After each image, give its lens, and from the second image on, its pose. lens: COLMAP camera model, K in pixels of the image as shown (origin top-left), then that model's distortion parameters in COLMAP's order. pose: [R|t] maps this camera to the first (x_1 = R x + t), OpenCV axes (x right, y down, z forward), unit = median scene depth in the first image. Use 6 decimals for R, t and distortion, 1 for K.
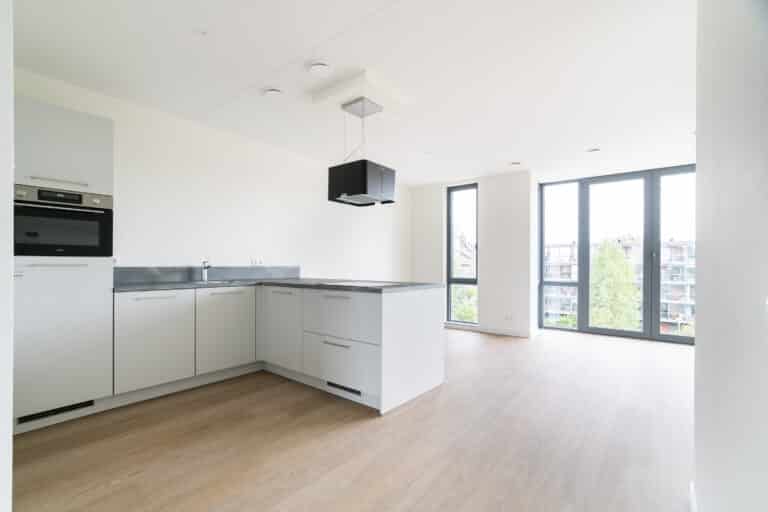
lens RADIAL K [[361.7, 0, 397.4], [0, 361.7, 267.3], [0, 0, 1]] dist [0.028560, 0.000491]
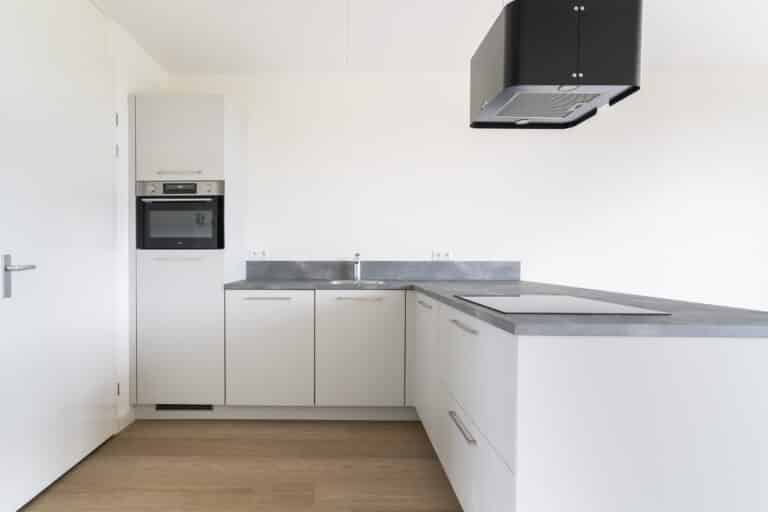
lens RADIAL K [[405.6, 0, 378.6], [0, 405.6, 260.7], [0, 0, 1]] dist [0.002643, -0.000319]
pose [[0.586715, -0.001734, -0.809792, 0.202070], [-0.005514, 0.999966, -0.006136, 0.003135], [0.809775, 0.008065, 0.586686, 0.617742]]
